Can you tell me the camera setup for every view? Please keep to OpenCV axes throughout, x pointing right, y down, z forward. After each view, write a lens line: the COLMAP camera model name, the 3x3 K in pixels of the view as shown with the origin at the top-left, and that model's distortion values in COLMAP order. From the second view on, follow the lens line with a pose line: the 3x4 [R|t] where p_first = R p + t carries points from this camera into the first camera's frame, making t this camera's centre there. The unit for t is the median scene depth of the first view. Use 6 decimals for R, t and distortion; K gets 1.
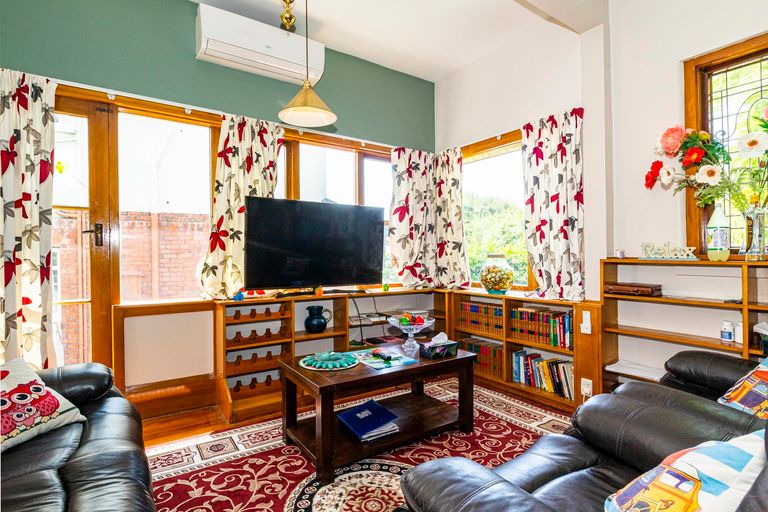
lens RADIAL K [[389.2, 0, 380.8], [0, 389.2, 278.7], [0, 0, 1]] dist [-0.001099, 0.000146]
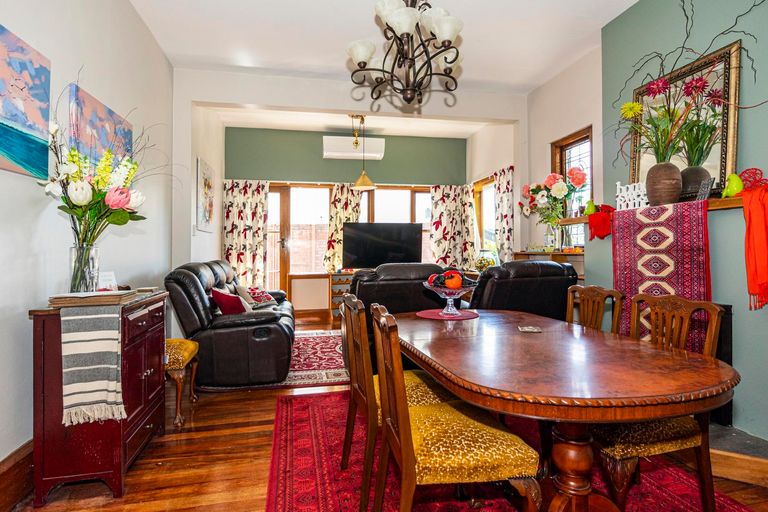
lens RADIAL K [[389.2, 0, 380.8], [0, 389.2, 278.7], [0, 0, 1]] dist [-0.001099, 0.000146]
pose [[0.929021, 0.016139, -0.369676, 0.580459], [-0.013674, 0.999863, 0.009288, 0.059694], [0.369775, -0.003574, 0.929114, -0.805353]]
